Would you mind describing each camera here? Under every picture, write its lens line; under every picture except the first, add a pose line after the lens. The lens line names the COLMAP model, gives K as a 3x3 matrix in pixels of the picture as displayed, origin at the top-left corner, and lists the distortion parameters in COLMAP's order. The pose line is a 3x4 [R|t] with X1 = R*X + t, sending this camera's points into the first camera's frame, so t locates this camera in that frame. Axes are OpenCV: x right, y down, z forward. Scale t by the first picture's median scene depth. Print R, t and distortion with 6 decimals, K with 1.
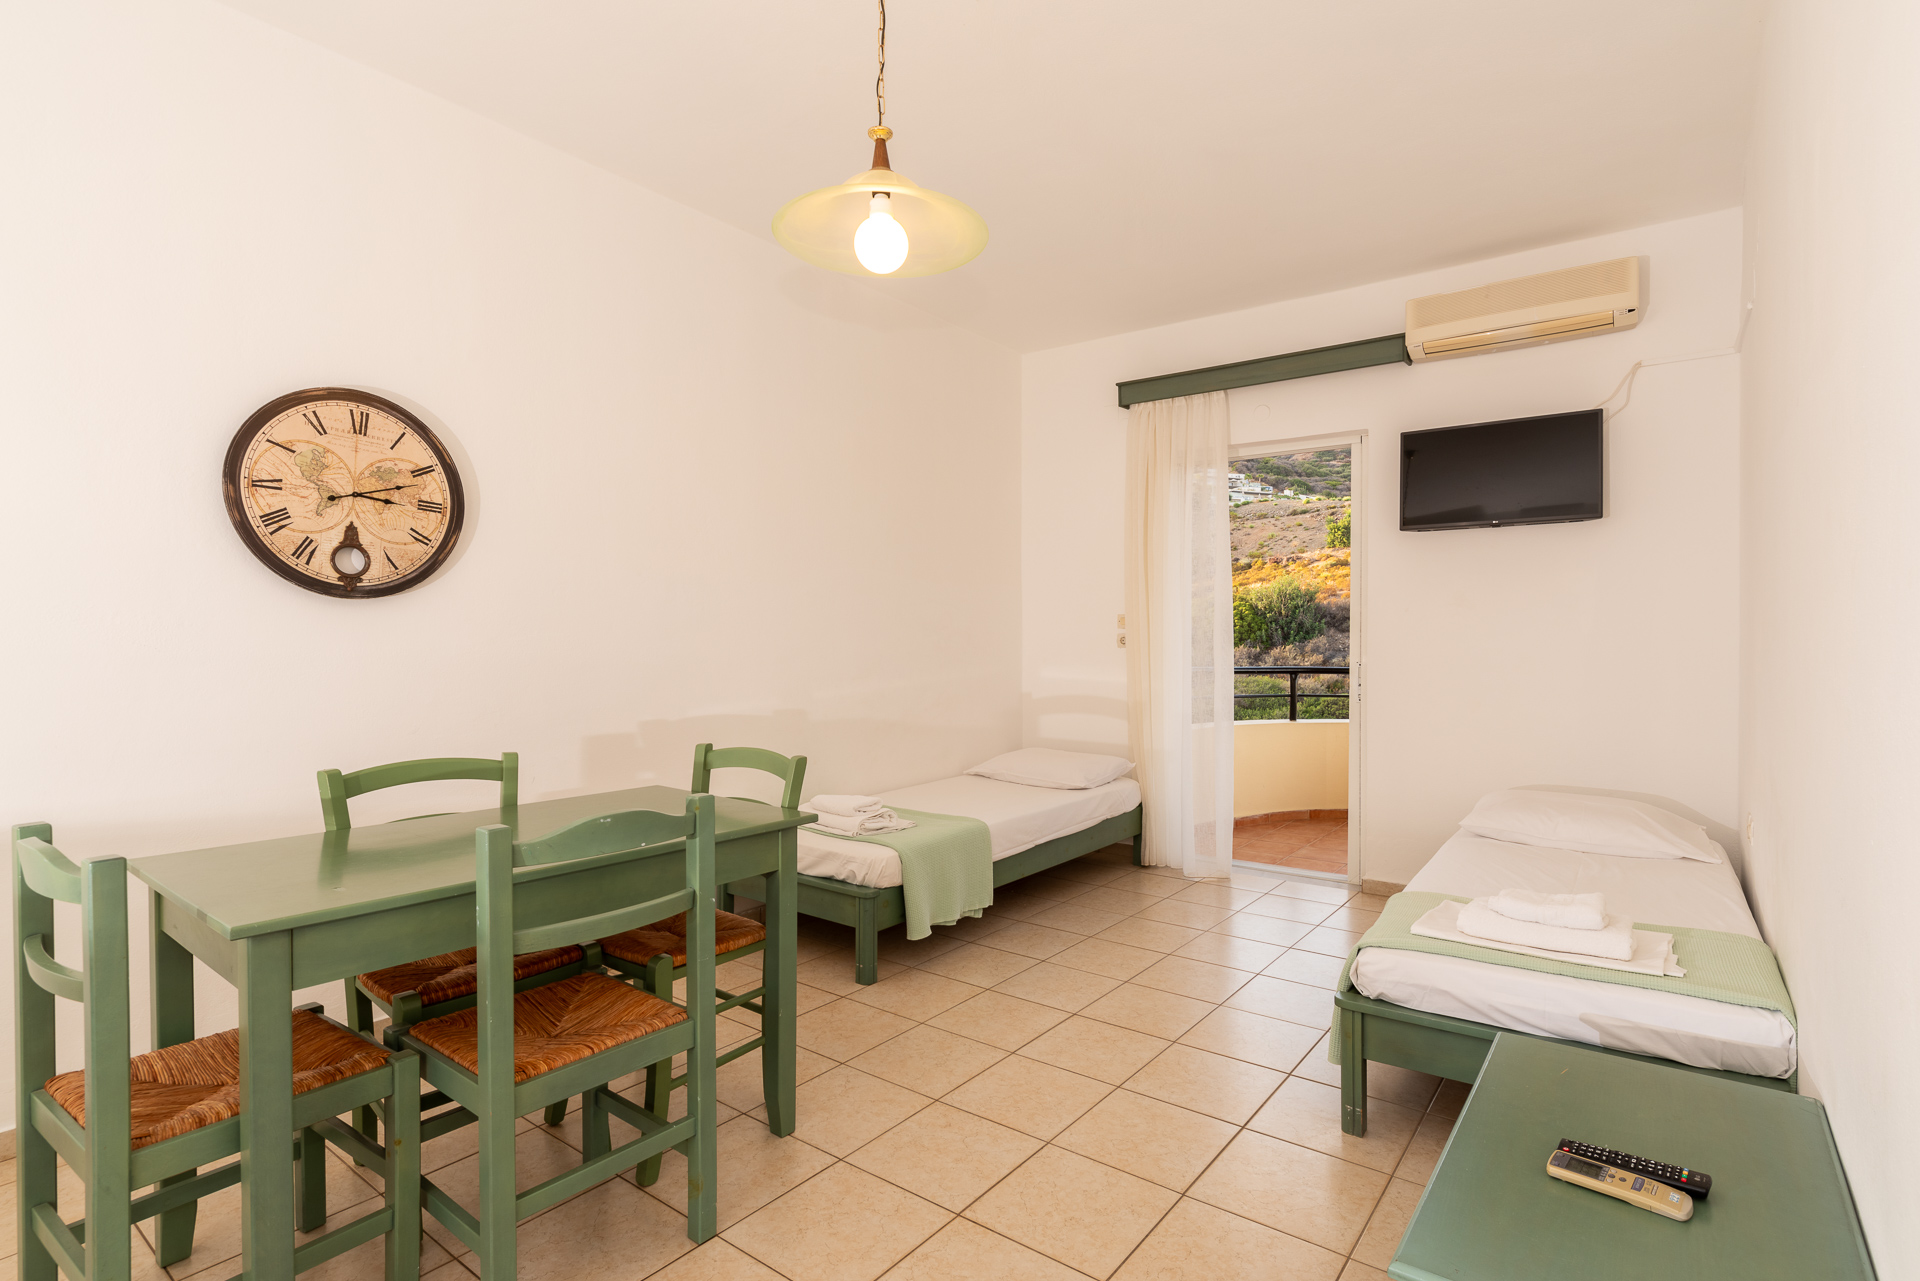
lens RADIAL K [[975.6, 0, 962.2], [0, 975.6, 644.3], [0, 0, 1]] dist [-0.000764, -0.000021]
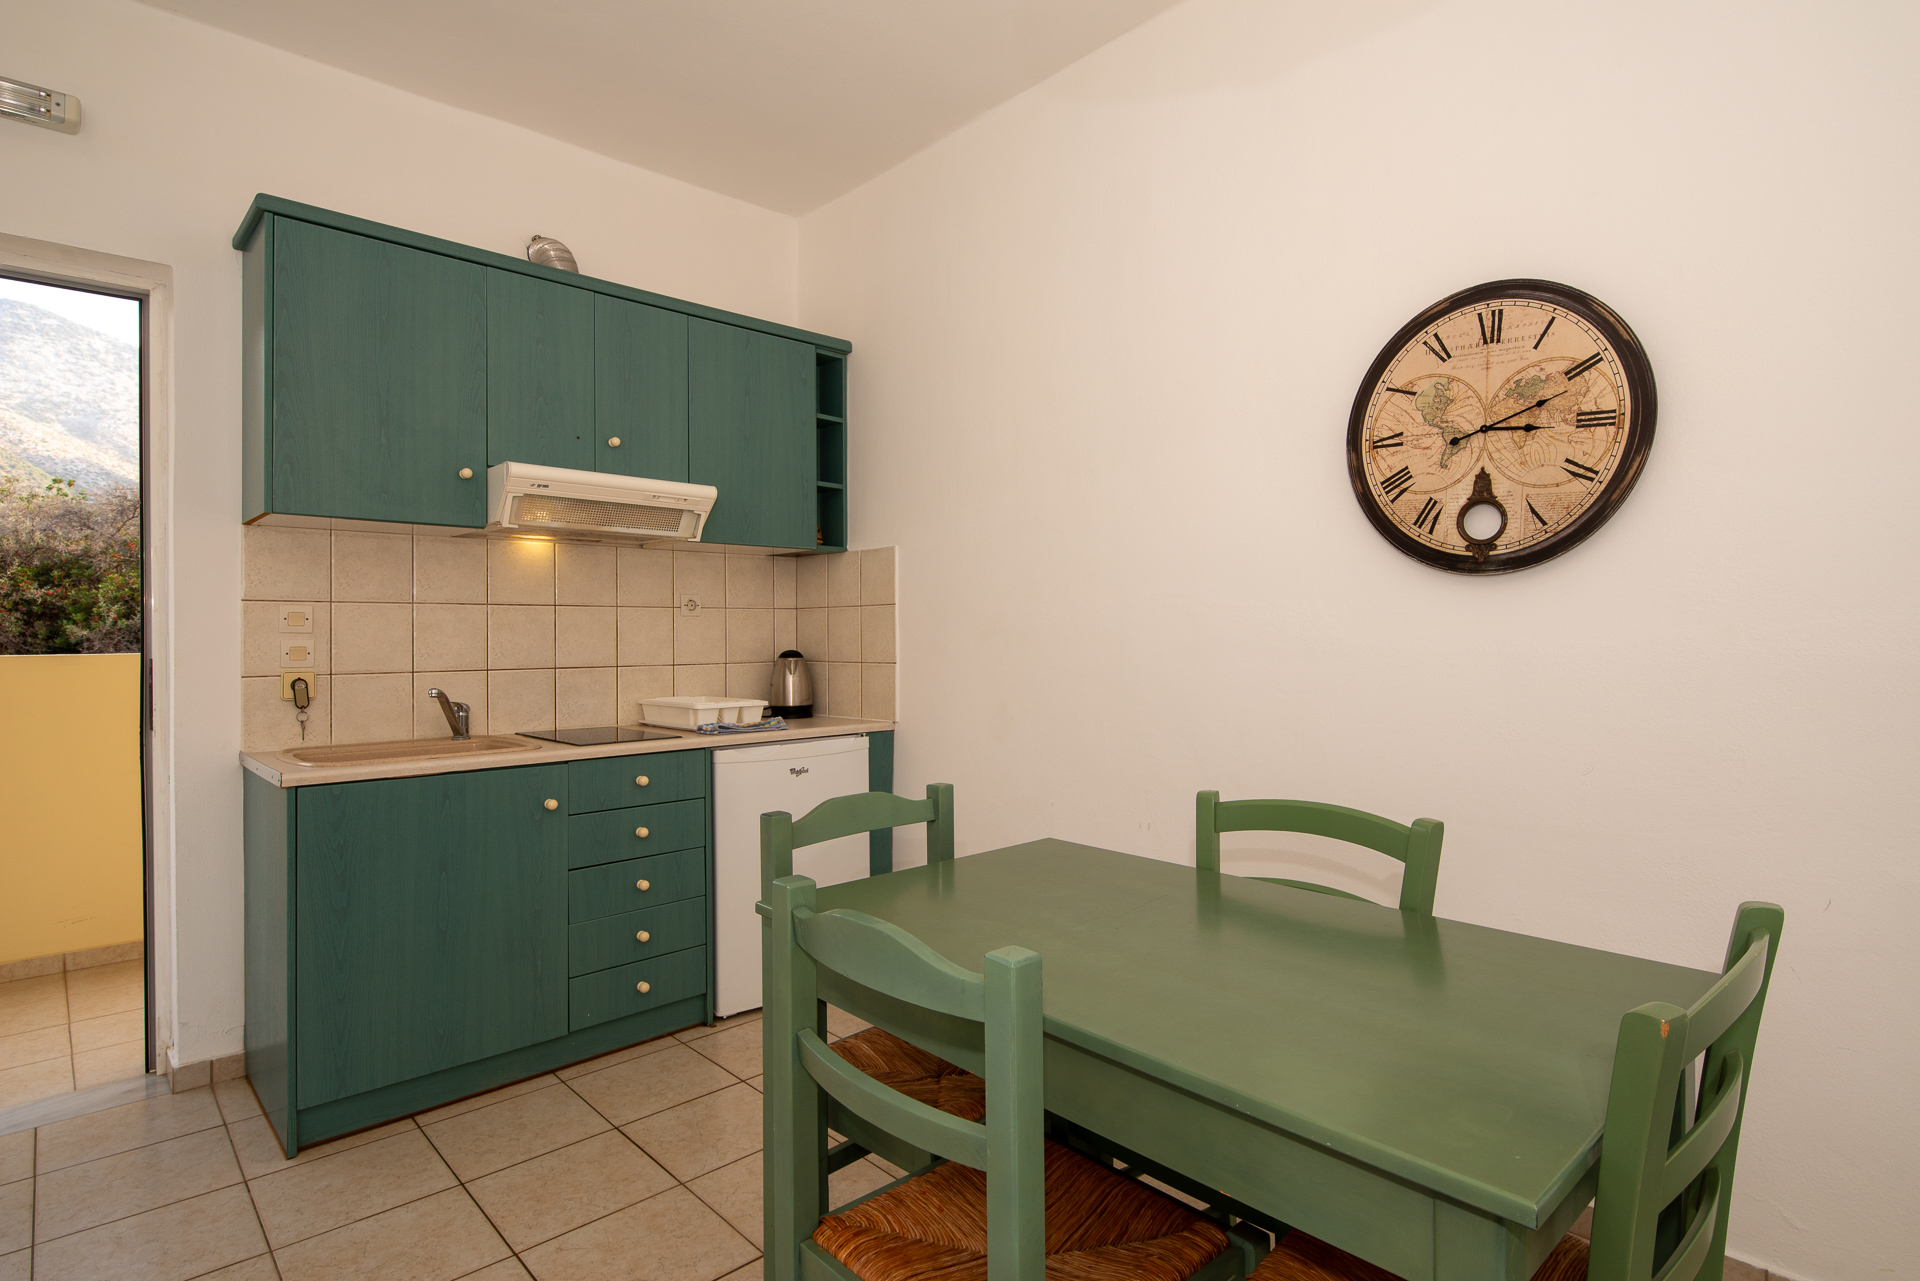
lens RADIAL K [[975.6, 0, 963.0], [0, 975.6, 630.5], [0, 0, 1]] dist [-0.000764, -0.000021]
pose [[-0.141302, -0.004872, -0.989954, 0.145253], [0.000010, 0.999988, -0.004922, -0.001065], [0.989966, -0.000706, -0.141301, 0.724618]]
